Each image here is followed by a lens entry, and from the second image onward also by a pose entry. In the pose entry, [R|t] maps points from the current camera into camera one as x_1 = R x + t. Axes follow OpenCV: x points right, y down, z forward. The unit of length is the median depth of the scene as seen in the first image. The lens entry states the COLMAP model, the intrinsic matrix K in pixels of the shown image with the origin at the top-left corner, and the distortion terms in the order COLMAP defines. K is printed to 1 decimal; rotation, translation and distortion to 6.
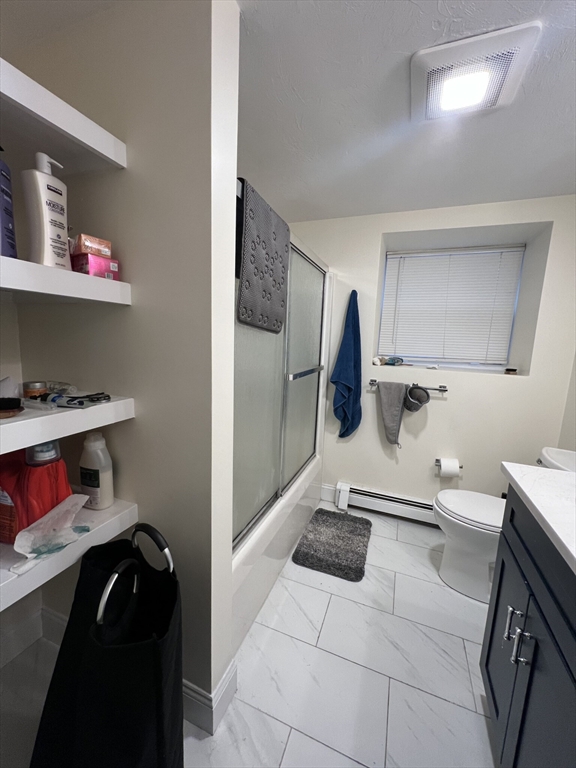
lens RADIAL K [[306.4, 0, 286.3], [0, 306.4, 383.1], [0, 0, 1]] dist [-0.002336, 0.000664]
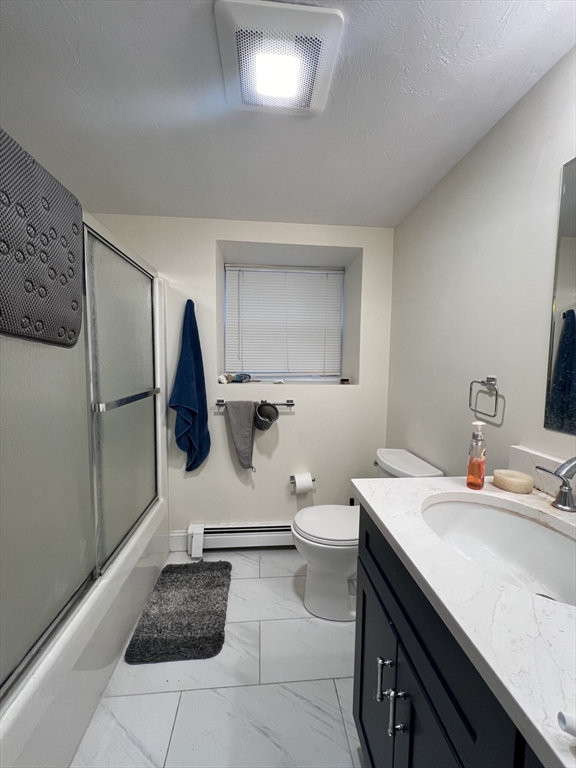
lens RADIAL K [[306.4, 0, 286.3], [0, 306.4, 383.1], [0, 0, 1]] dist [-0.002336, 0.000664]
pose [[0.895680, -0.062406, 0.440298, 0.071914], [0.089905, 0.995070, -0.041854, -0.005596], [-0.435516, 0.077073, 0.896876, 0.120132]]
